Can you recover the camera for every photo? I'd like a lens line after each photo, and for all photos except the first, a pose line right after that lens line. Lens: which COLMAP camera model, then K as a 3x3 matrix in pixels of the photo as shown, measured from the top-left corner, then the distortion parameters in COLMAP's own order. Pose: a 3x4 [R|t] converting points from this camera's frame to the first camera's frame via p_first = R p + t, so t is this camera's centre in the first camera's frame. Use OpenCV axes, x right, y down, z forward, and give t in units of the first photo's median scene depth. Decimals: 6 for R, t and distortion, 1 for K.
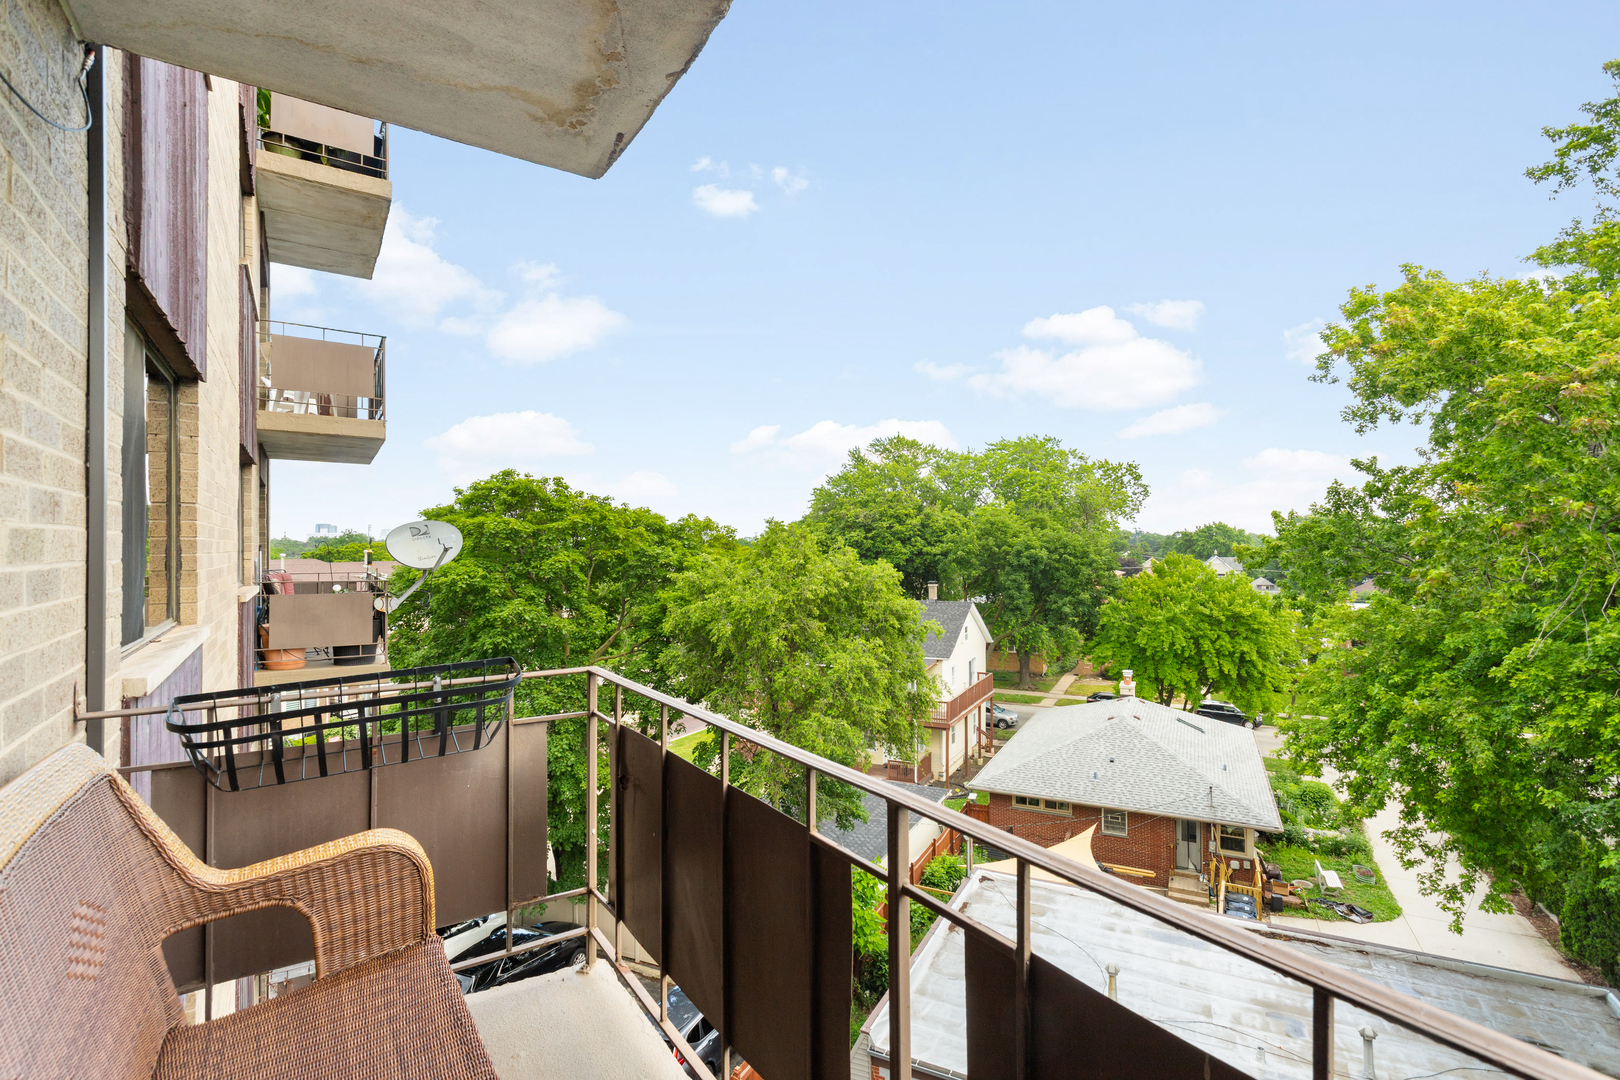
lens RADIAL K [[761.7, 0, 808.9], [0, 761.7, 545.7], [0, 0, 1]] dist [0.002358, 0.000142]
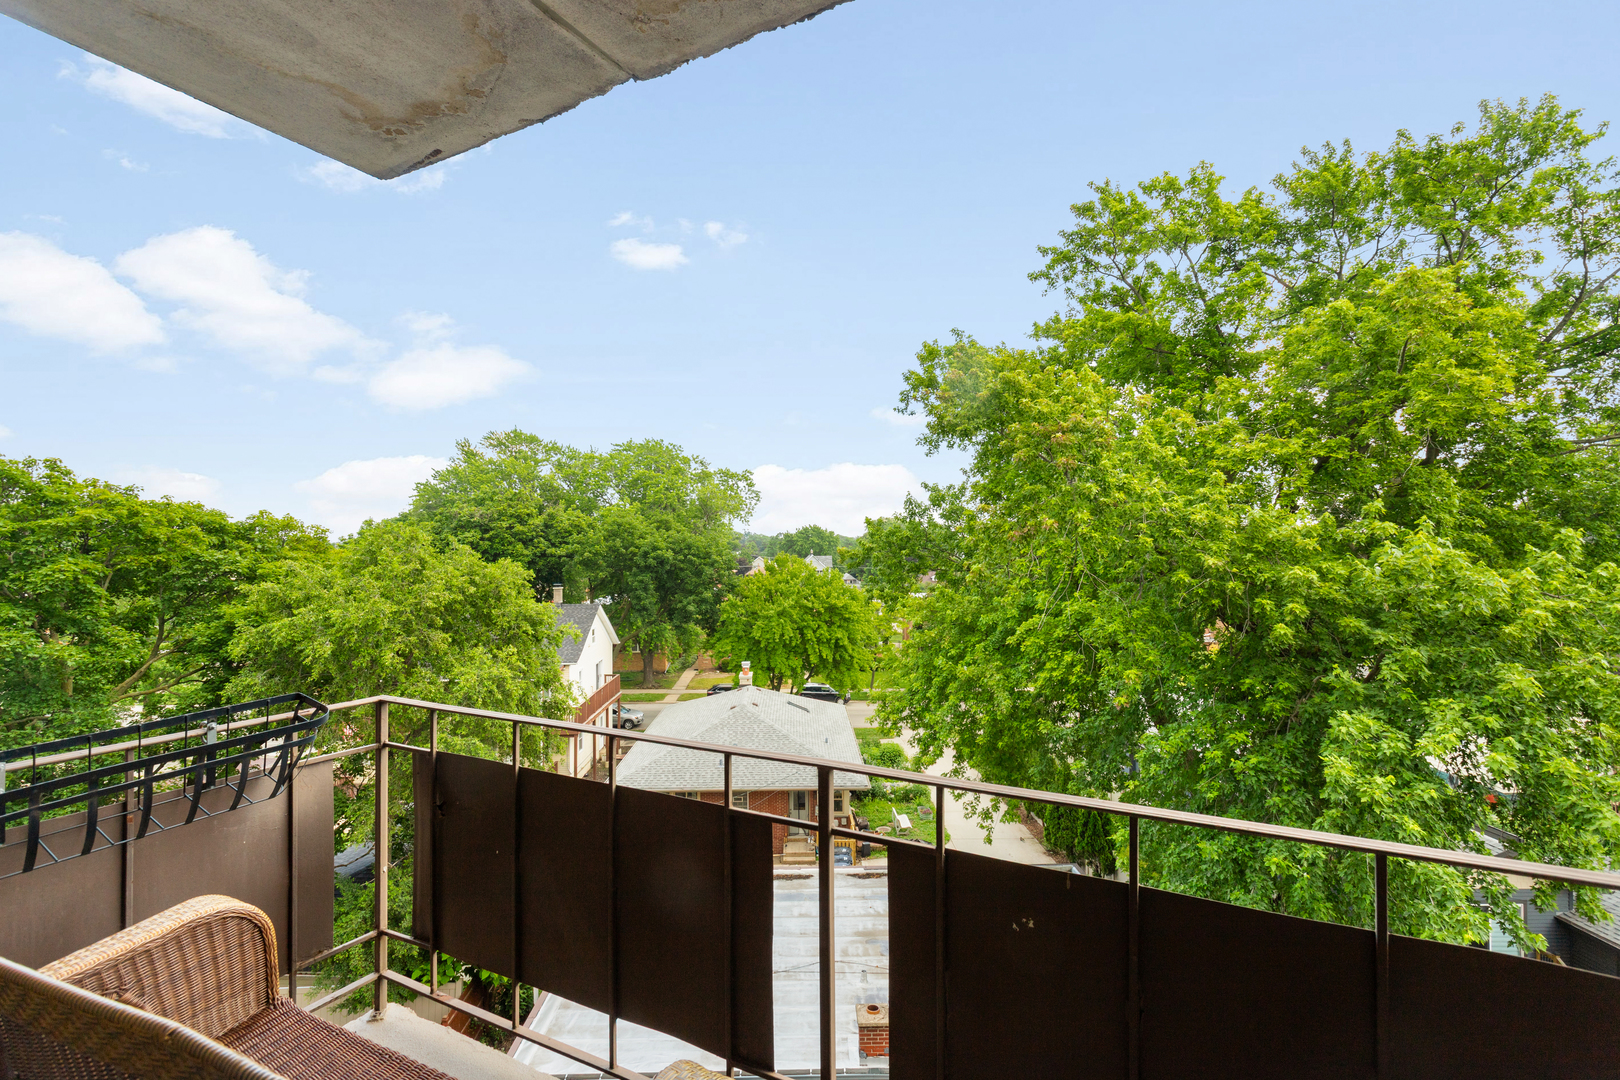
lens RADIAL K [[765.3, 0, 810.0], [0, 765.3, 540.0], [0, 0, 1]] dist [0.000899, 0.000177]
pose [[0.883193, 0.001101, 0.469008, -0.016225], [0.002786, 0.999967, -0.007594, -0.001371], [-0.469001, 0.008014, 0.883161, -0.007452]]
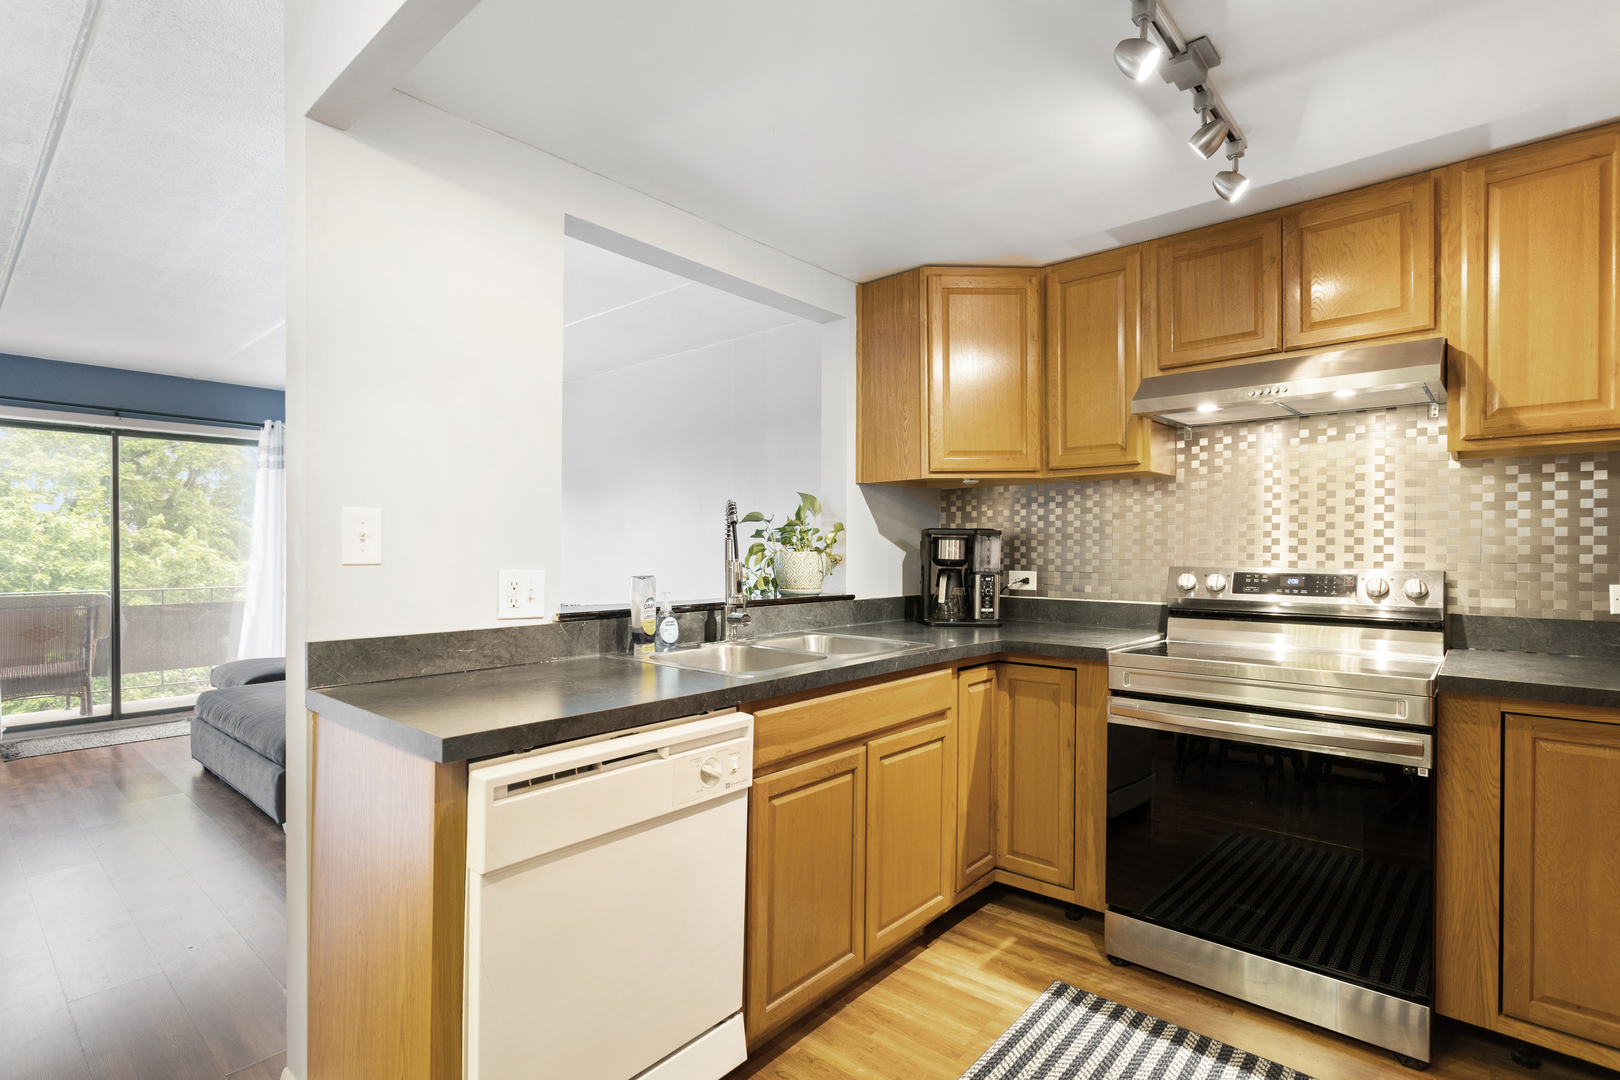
lens RADIAL K [[780.0, 0, 808.4], [0, 780.0, 564.3], [0, 0, 1]] dist [-0.002447, -0.000211]
pose [[-0.271963, -0.017668, 0.962145, -0.225537], [-0.003124, 0.999842, 0.017477, 0.001069], [-0.962303, 0.001747, -0.271976, -0.089597]]
